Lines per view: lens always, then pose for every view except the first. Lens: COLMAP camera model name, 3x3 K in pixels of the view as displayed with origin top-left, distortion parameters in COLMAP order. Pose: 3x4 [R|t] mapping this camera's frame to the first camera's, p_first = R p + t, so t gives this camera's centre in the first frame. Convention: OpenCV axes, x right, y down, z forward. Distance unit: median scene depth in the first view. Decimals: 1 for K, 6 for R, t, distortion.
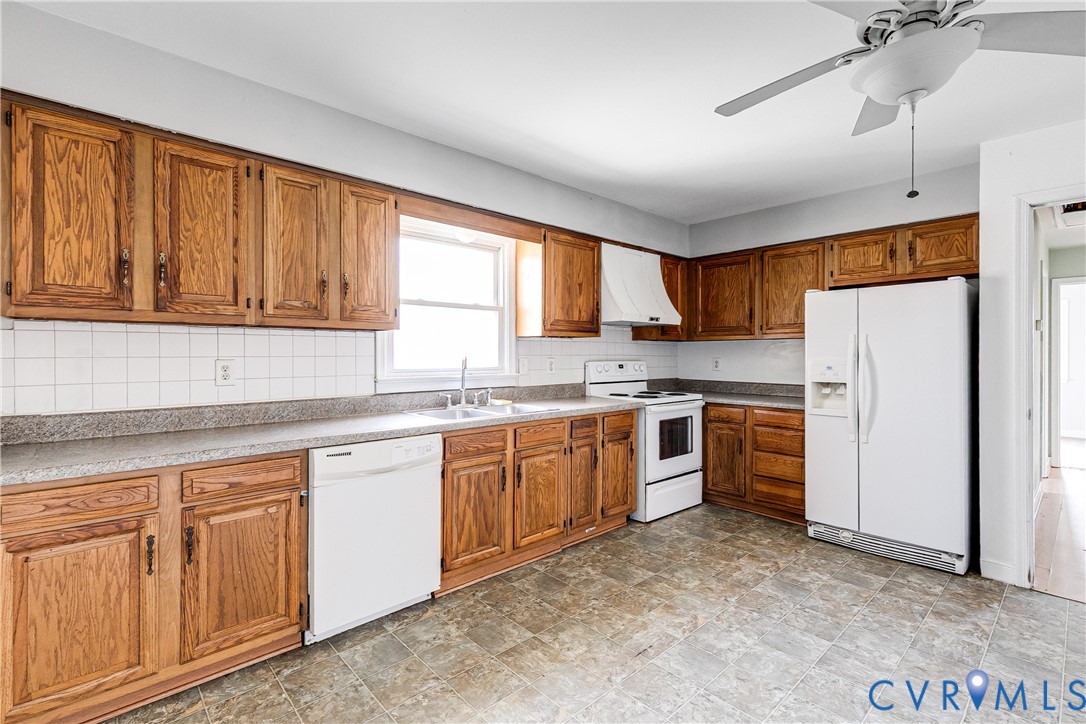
lens RADIAL K [[492.5, 0, 548.4], [0, 492.5, 353.9], [0, 0, 1]] dist [0.003577, -0.000846]
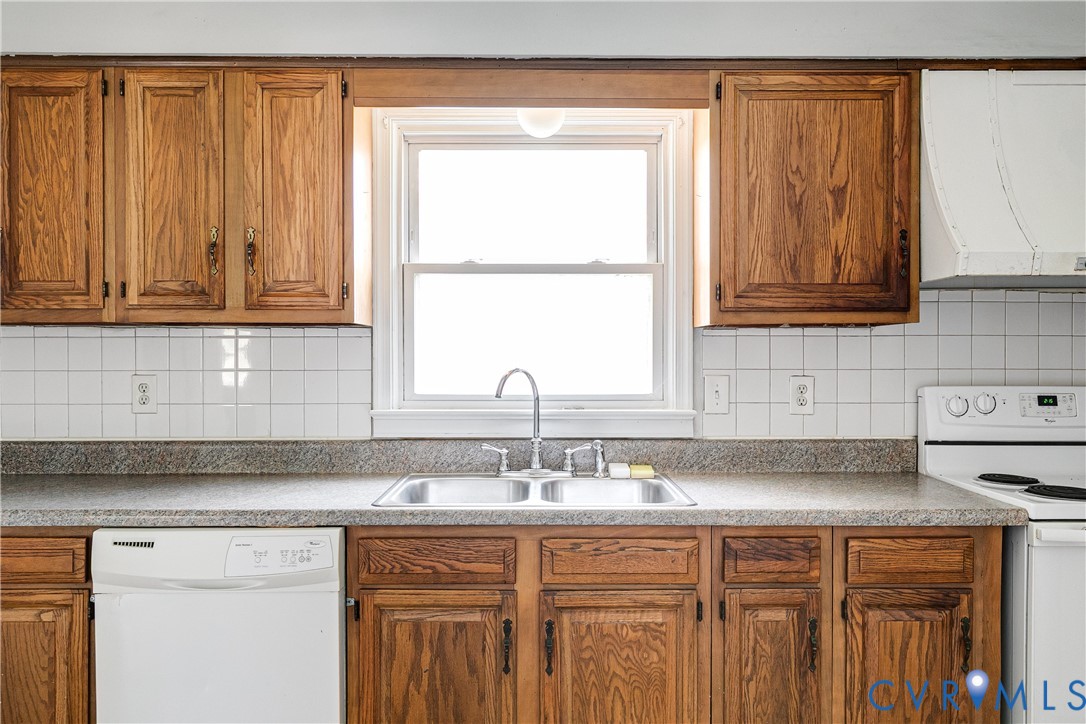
lens RADIAL K [[805.1, 0, 541.5], [0, 805.1, 361.7], [0, 0, 1]] dist [-0.006087, 0.009191]
pose [[0.736933, 0.002095, -0.675962, 0.451601], [0.000189, 0.999995, 0.003305, -0.009015], [0.675966, -0.002563, 0.736929, 0.507961]]
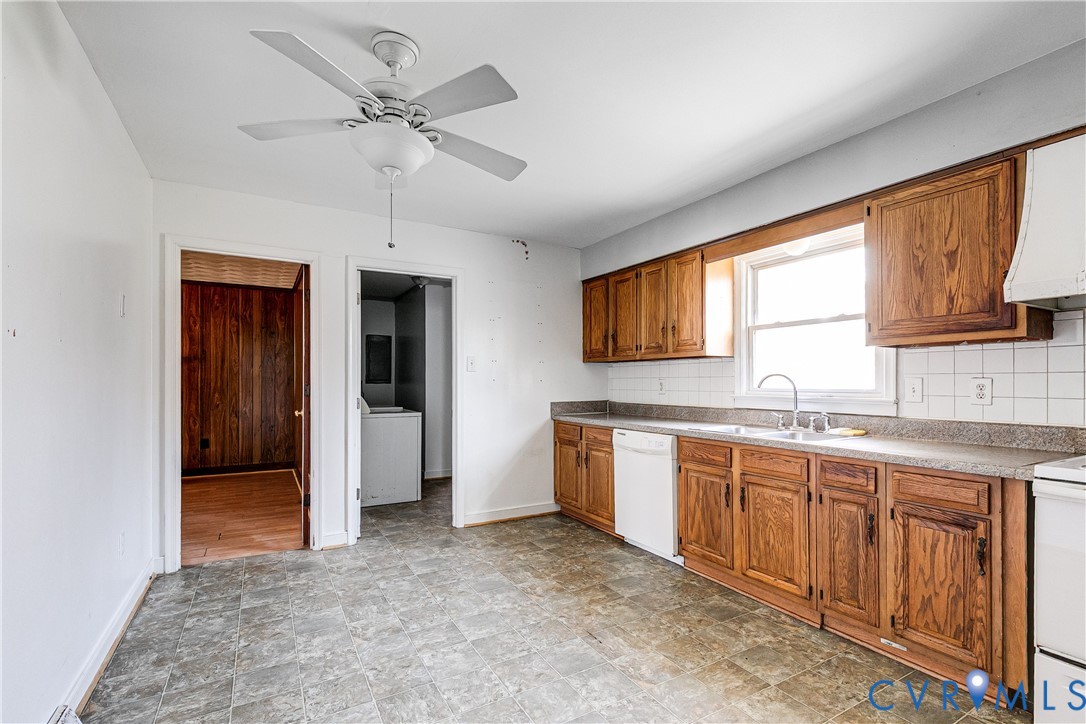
lens RADIAL K [[492.5, 0, 557.9], [0, 492.5, 380.3], [0, 0, 1]] dist [0.003577, -0.000846]
pose [[-0.204015, -0.005084, -0.978955, 1.036019], [-0.001520, 0.999987, -0.004877, 0.022287], [0.978967, 0.000493, -0.204020, 0.911484]]
